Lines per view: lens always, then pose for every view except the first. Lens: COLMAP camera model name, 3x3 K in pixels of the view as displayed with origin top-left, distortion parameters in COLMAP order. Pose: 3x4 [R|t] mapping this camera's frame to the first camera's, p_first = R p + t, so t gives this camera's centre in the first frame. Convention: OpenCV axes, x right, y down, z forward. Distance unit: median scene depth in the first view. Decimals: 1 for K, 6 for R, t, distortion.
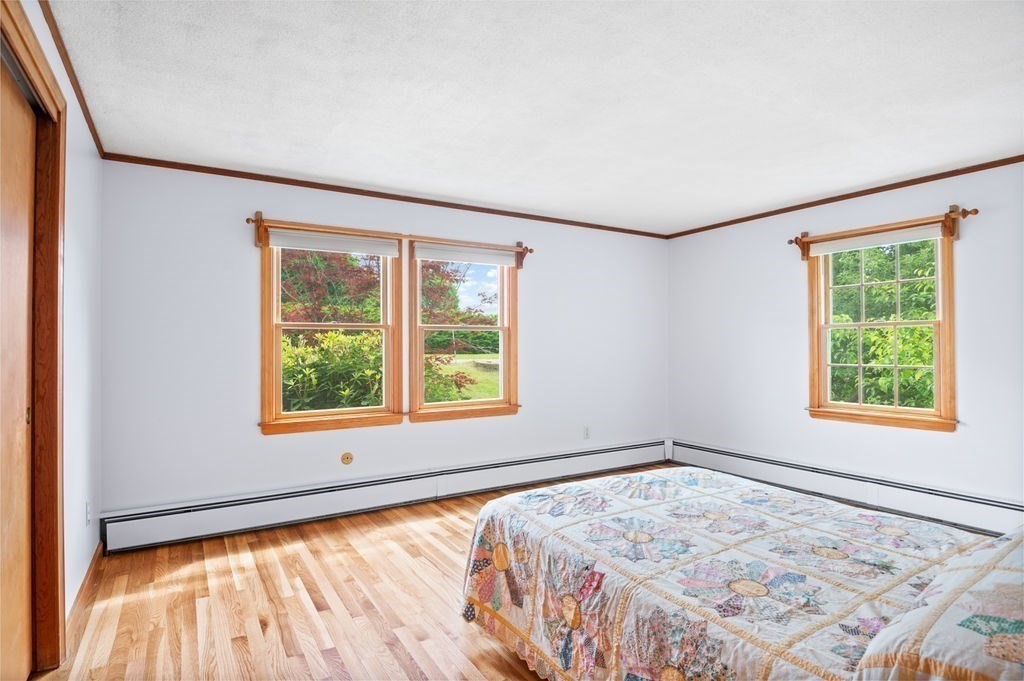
lens RADIAL K [[565.6, 0, 512.0], [0, 565.6, 340.5], [0, 0, 1]] dist [0.002183, 0.000161]
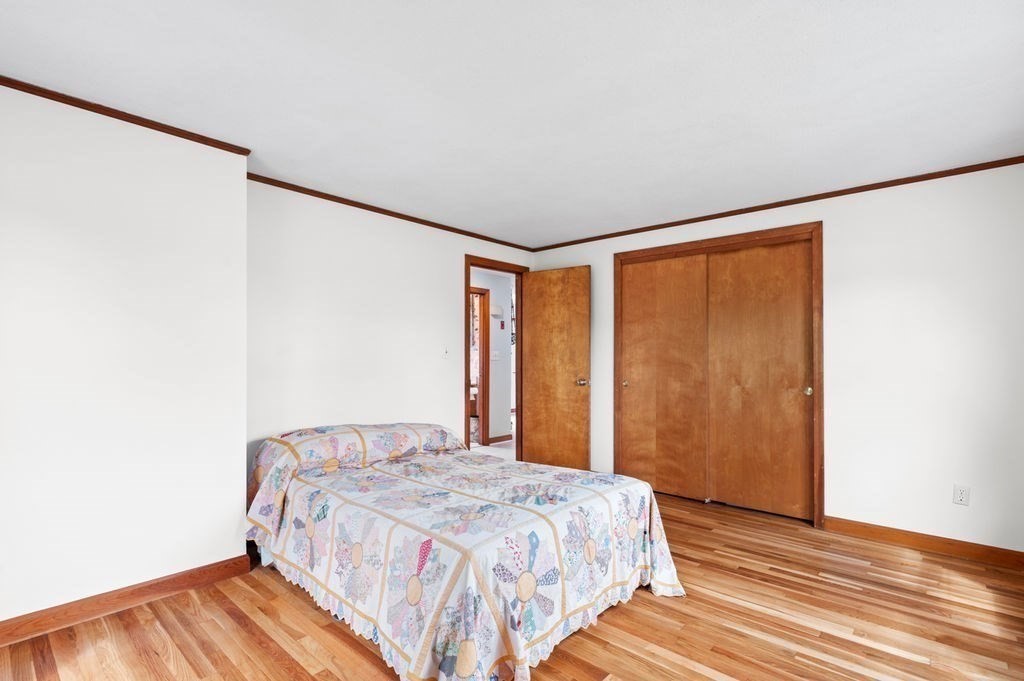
lens RADIAL K [[486.9, 0, 508.3], [0, 486.9, 351.8], [0, 0, 1]] dist [-0.000492, -0.001049]
pose [[-0.965514, -0.005221, -0.260298, 0.491798], [-0.001204, 0.999878, -0.015591, 0.006716], [0.260347, -0.014740, -0.965402, 1.785679]]
